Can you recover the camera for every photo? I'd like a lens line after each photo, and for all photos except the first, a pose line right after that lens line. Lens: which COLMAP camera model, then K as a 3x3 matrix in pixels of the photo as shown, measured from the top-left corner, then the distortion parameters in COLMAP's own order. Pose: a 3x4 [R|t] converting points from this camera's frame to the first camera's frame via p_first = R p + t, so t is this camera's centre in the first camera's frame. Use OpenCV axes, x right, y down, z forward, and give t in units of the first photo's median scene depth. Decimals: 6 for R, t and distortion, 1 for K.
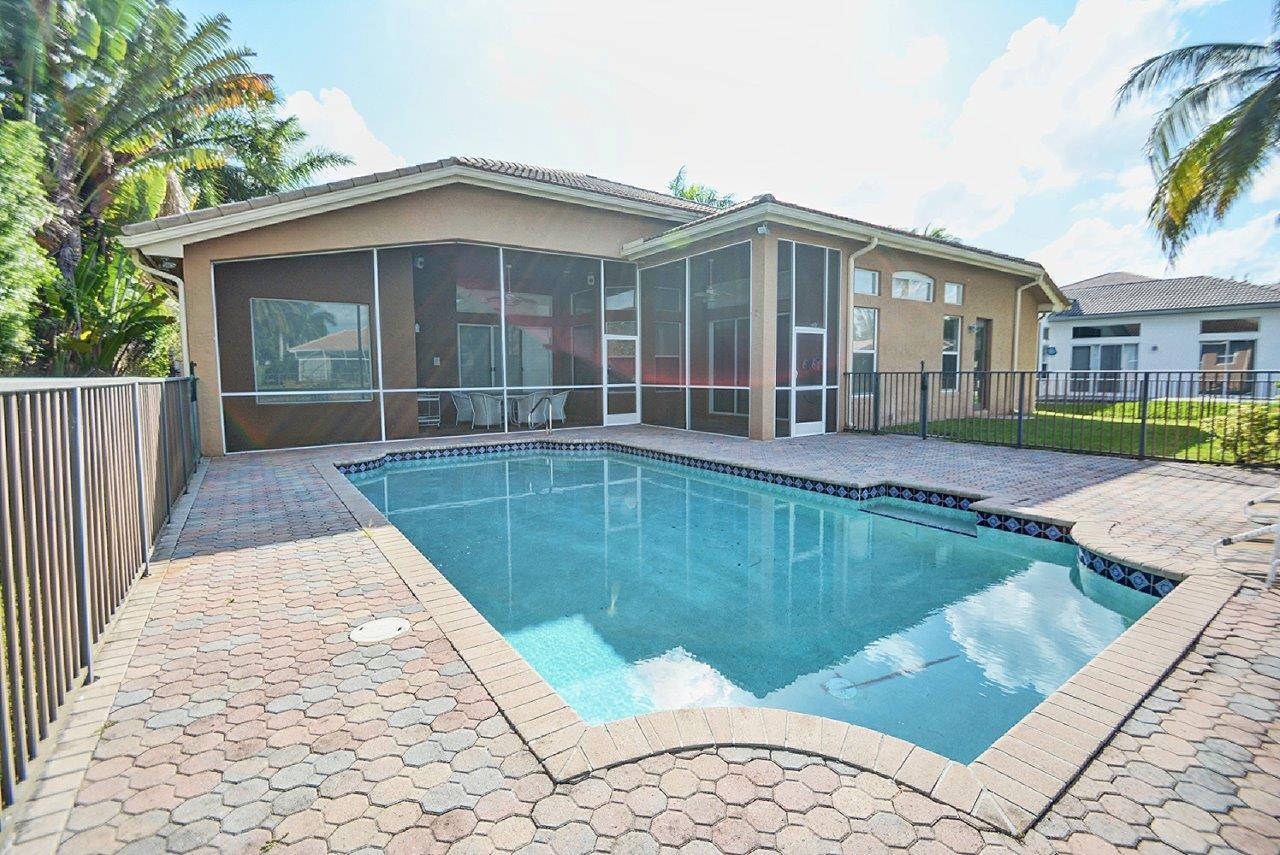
lens RADIAL K [[565.8, 0, 638.1], [0, 565.8, 417.6], [0, 0, 1]] dist [-0.000865, -0.000604]
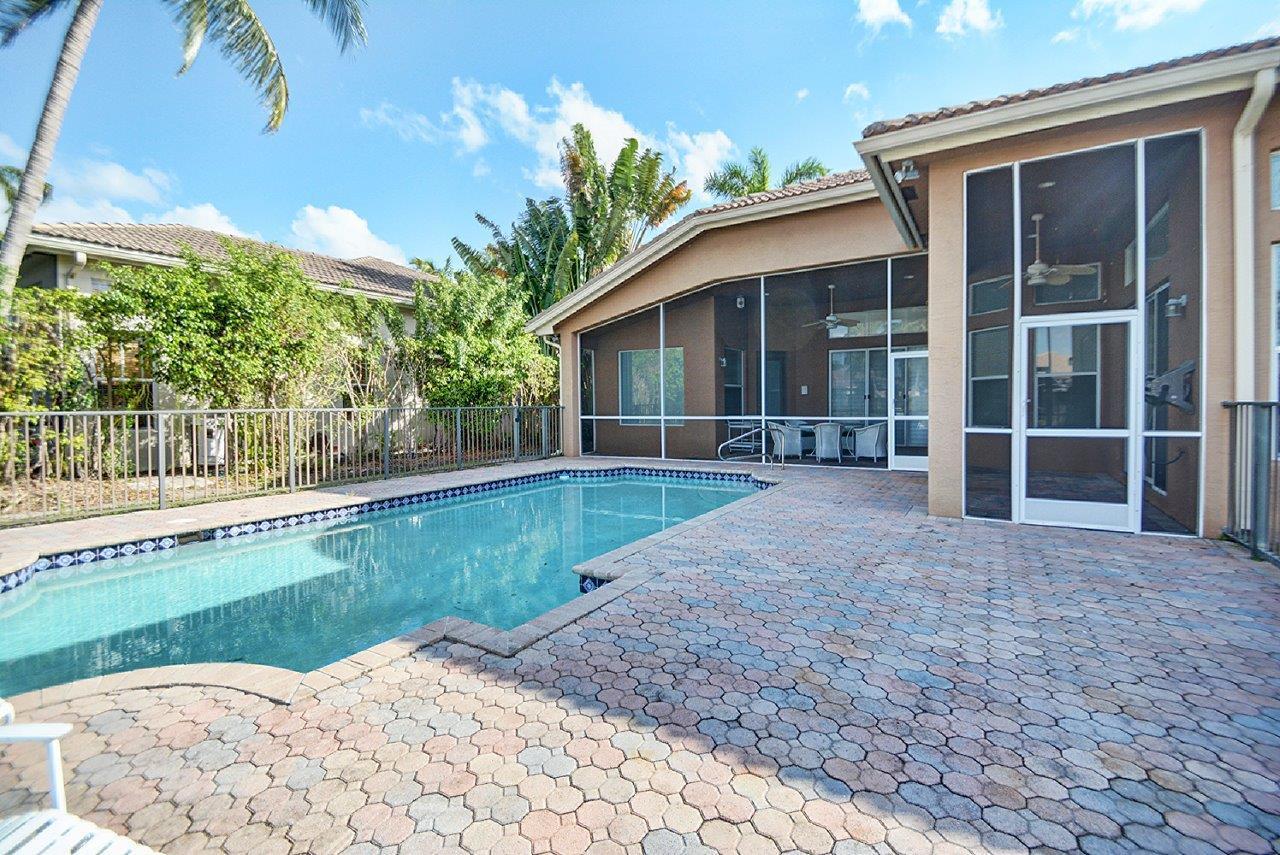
lens RADIAL K [[565.8, 0, 638.6], [0, 565.8, 418.5], [0, 0, 1]] dist [-0.000865, -0.000604]
pose [[0.398747, 0.027265, -0.916656, 0.622859], [-0.066157, 0.997809, 0.000901, -0.040519], [0.914672, 0.060284, 0.399677, 0.443723]]
